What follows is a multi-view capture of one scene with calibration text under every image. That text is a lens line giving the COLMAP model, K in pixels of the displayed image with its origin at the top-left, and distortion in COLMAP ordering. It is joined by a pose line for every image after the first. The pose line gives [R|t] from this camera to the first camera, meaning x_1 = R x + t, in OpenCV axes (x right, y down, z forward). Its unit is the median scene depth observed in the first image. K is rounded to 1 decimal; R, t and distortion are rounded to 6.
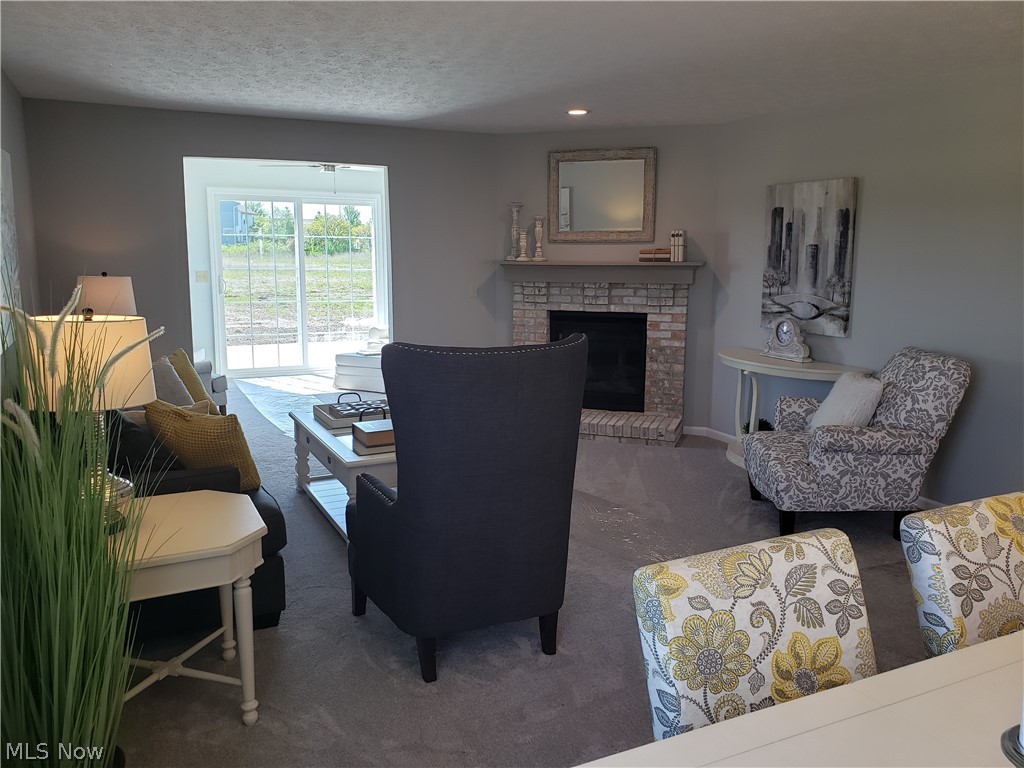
lens RADIAL K [[790.6, 0, 512.0], [0, 790.6, 384.0], [0, 0, 1]] dist [0.144892, -0.300802]
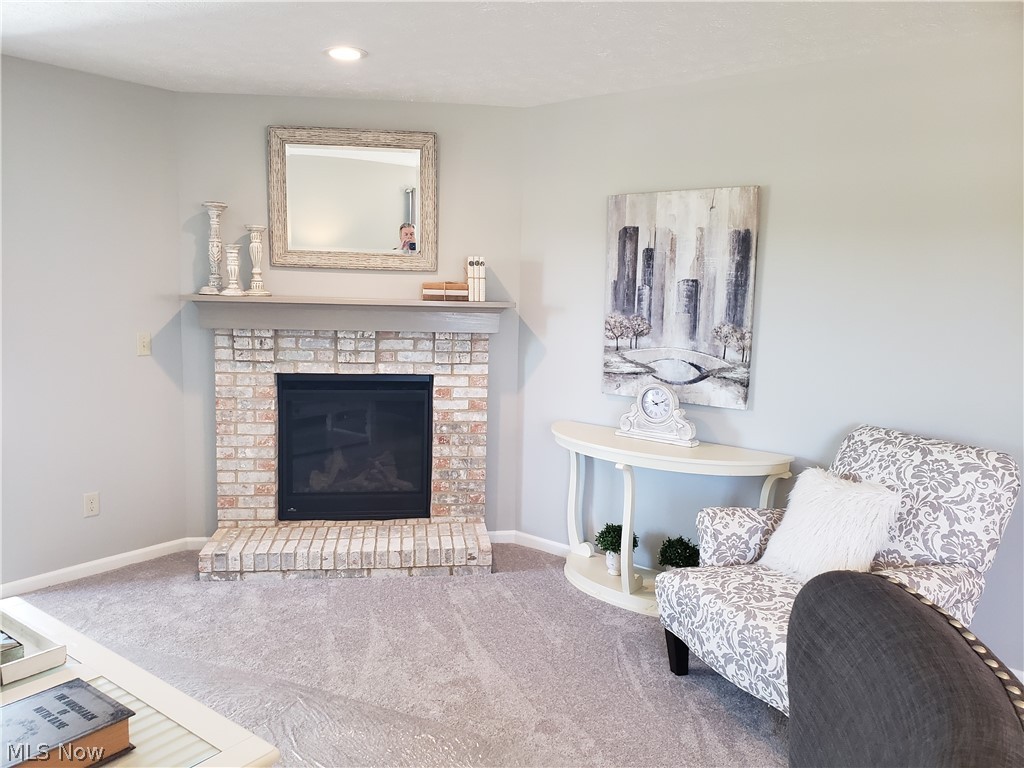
lens RADIAL K [[790.6, 0, 512.0], [0, 790.6, 384.0], [0, 0, 1]] dist [0.144892, -0.300802]
pose [[0.902204, -0.038594, 0.429579, -0.064036], [0.057000, 0.997922, -0.030058, -0.059267], [-0.427526, 0.051604, 0.902529, 0.372207]]
